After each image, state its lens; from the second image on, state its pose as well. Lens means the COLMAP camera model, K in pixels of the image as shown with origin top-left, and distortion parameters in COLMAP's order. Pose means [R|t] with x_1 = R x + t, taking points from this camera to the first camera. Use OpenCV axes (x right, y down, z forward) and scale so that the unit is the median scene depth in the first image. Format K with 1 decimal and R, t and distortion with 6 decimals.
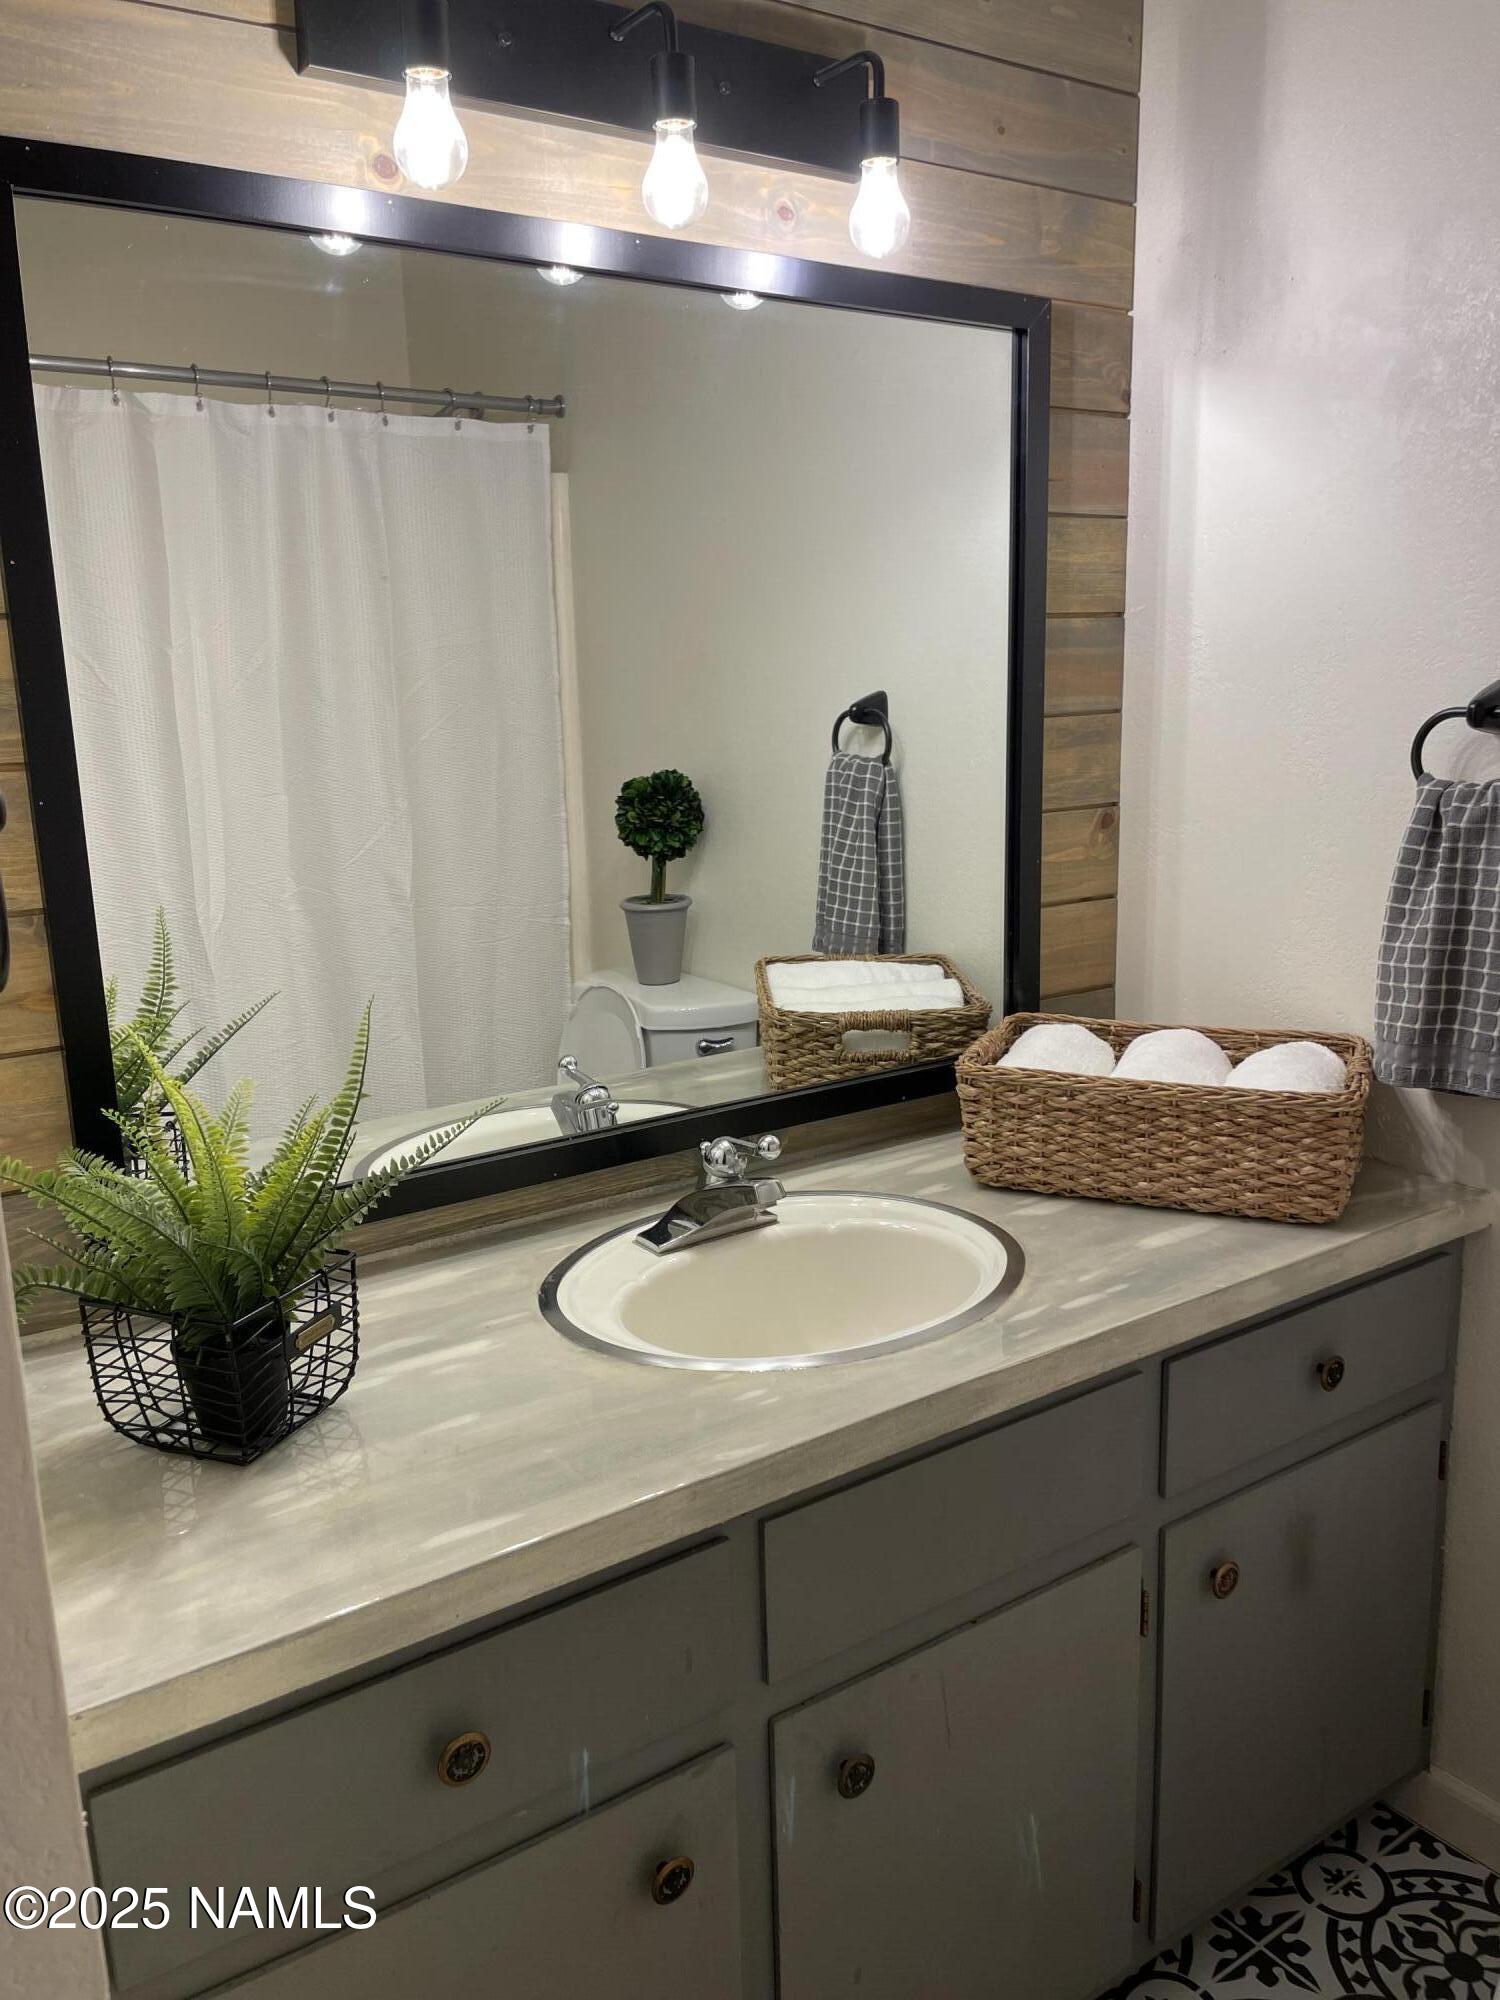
lens RADIAL K [[1504.5, 0, 748.7], [0, 1504.5, 988.2], [0, 0, 1]] dist [0.092445, -0.125805]
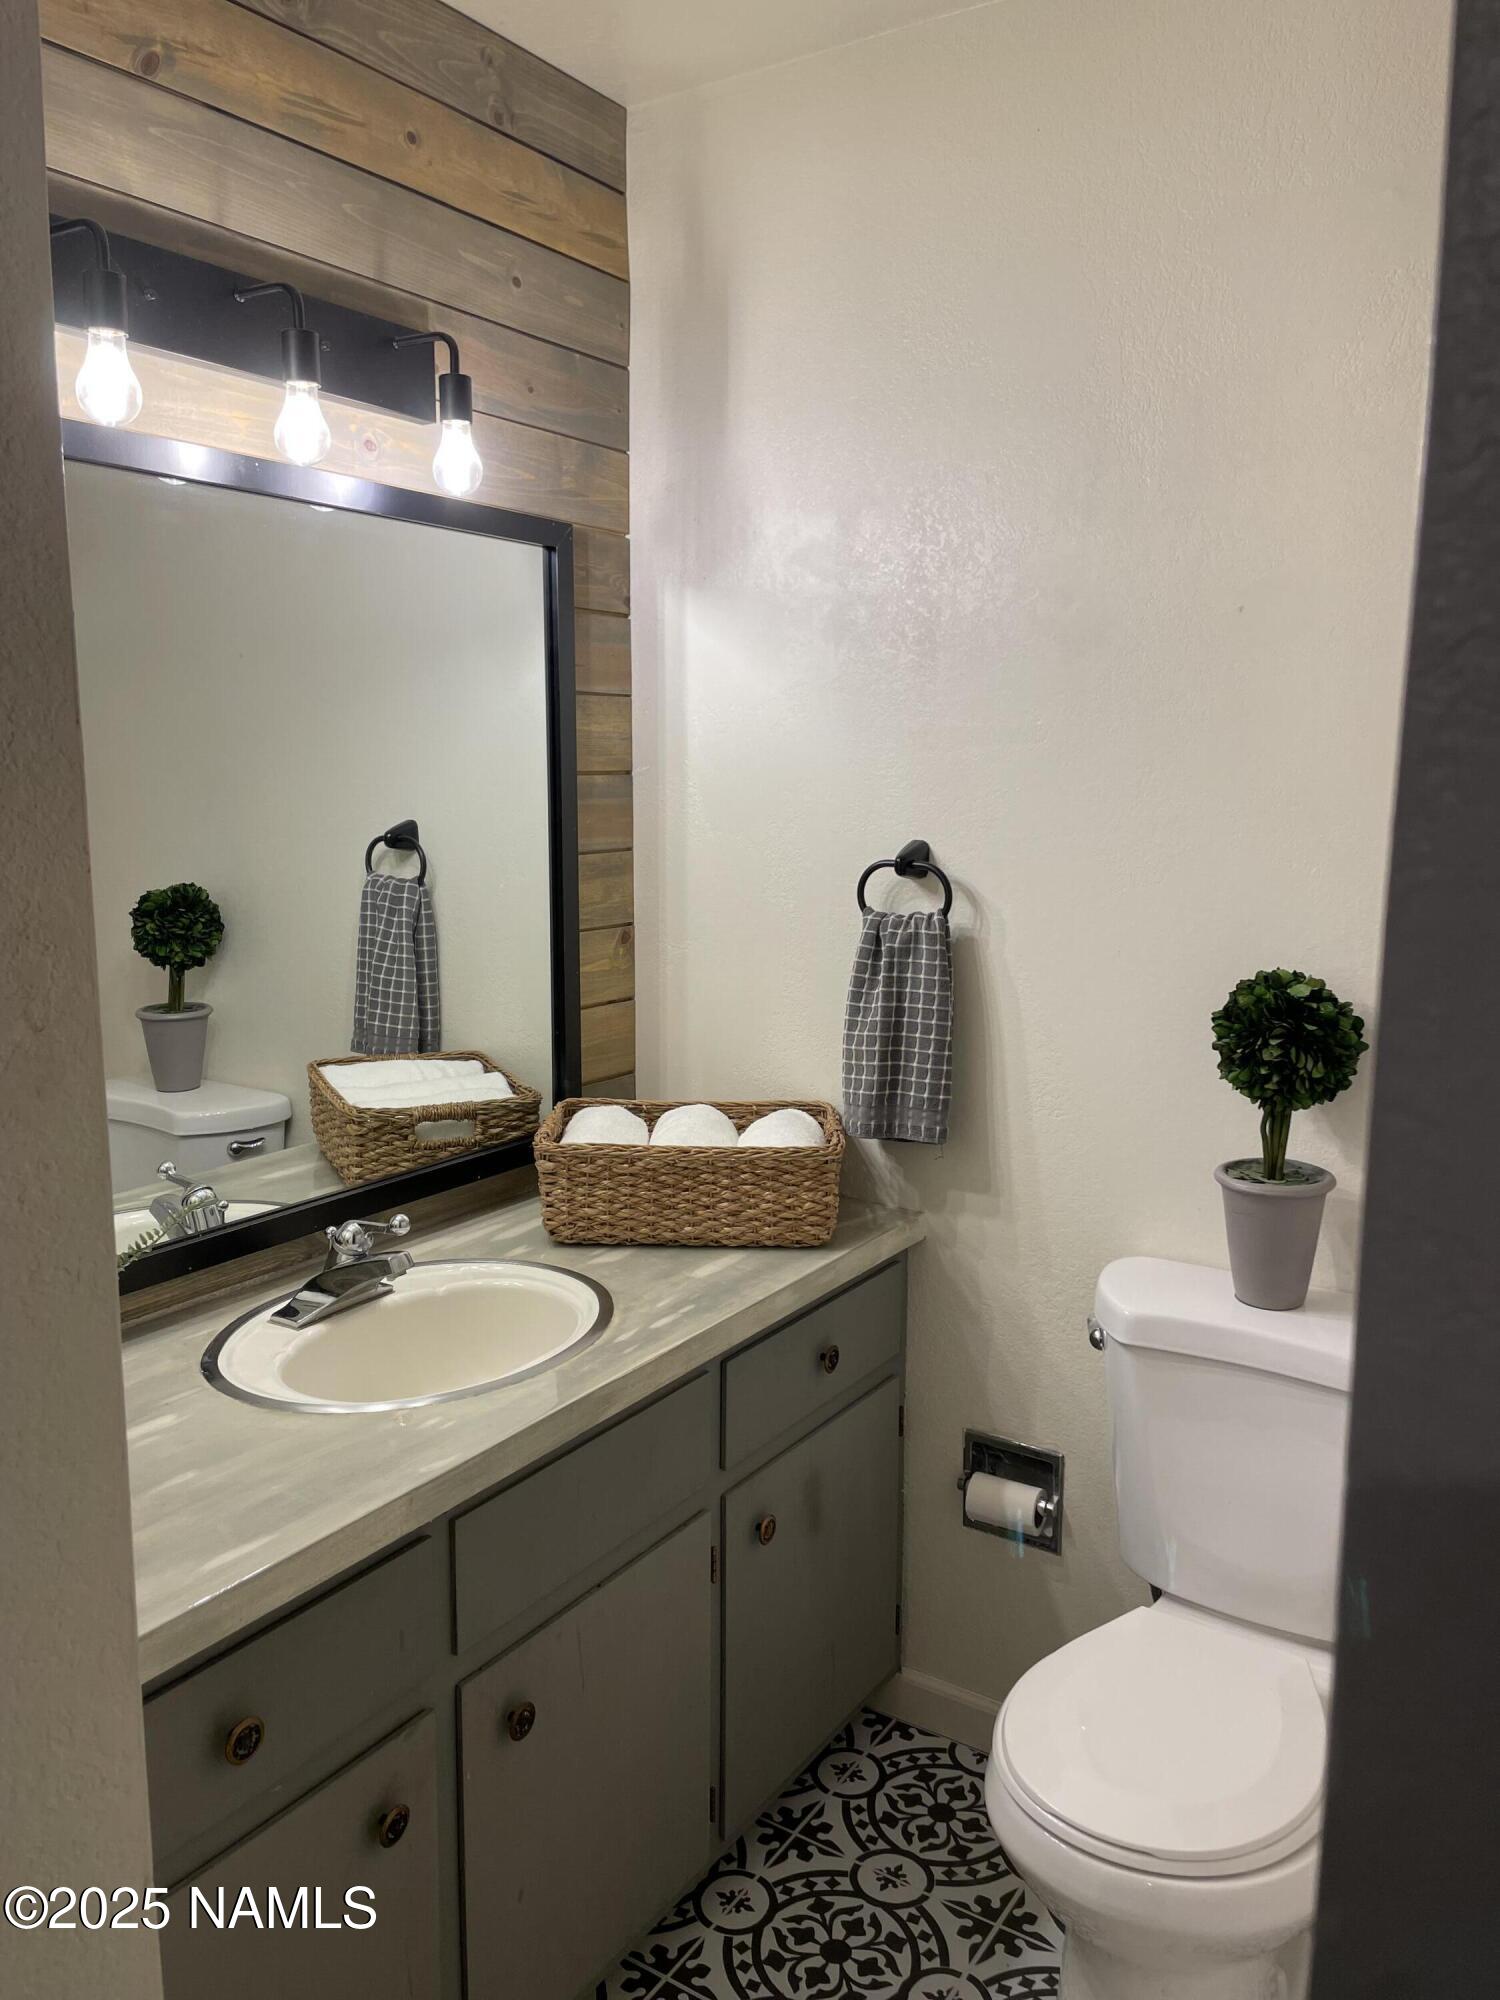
lens RADIAL K [[1504.5, 0, 748.7], [0, 1504.5, 988.2], [0, 0, 1]] dist [0.092445, -0.125805]
pose [[0.924289, -0.025126, 0.380866, -0.162312], [0.046181, 0.997862, -0.046243, -0.010508], [-0.378890, 0.060330, 0.923473, -0.189639]]
